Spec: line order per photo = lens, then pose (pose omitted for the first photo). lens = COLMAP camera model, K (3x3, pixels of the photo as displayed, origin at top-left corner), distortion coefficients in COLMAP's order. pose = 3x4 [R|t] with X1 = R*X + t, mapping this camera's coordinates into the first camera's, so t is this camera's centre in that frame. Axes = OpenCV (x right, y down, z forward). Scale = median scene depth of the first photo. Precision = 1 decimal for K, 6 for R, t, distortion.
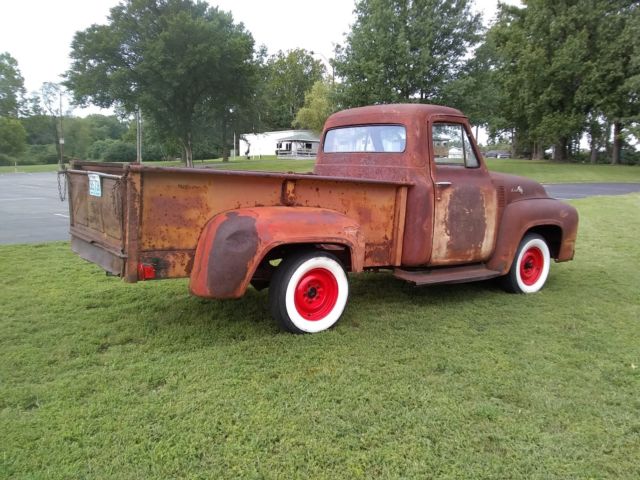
lens RADIAL K [[575.1, 0, 320.0], [0, 575.1, 240.0], [0, 0, 1]] dist [0.014537, -0.089651]
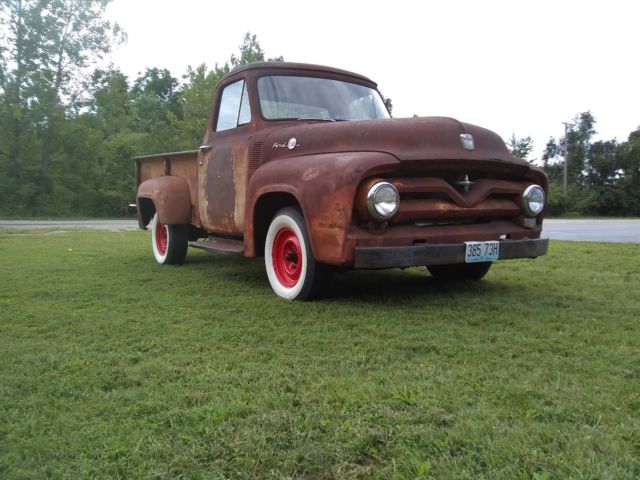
lens RADIAL K [[575.1, 0, 320.0], [0, 575.1, 240.0], [0, 0, 1]] dist [0.014537, -0.089651]
pose [[-0.052381, 0.037240, -0.997933, 1.016003], [-0.130858, 0.990432, 0.043828, -0.007695], [0.990016, 0.132884, -0.047006, 1.063431]]
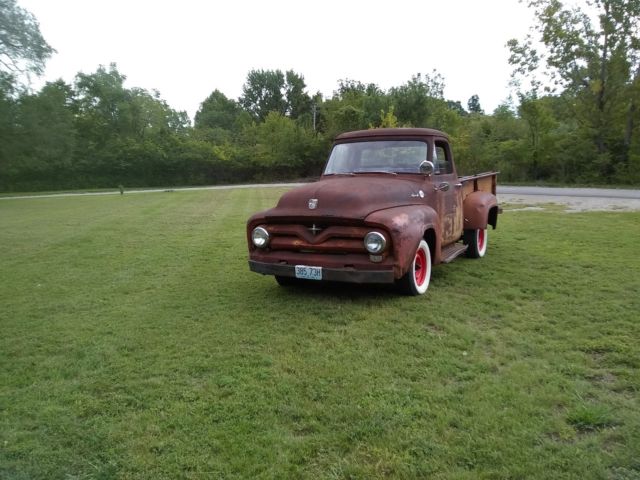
lens RADIAL K [[575.1, 0, 320.0], [0, 575.1, 240.0], [0, 0, 1]] dist [0.014537, -0.089651]
pose [[-0.904191, 0.046230, -0.424618, 0.806679], [-0.061241, 0.969822, 0.235996, -0.274651], [0.422714, 0.239390, -0.874074, 2.043351]]
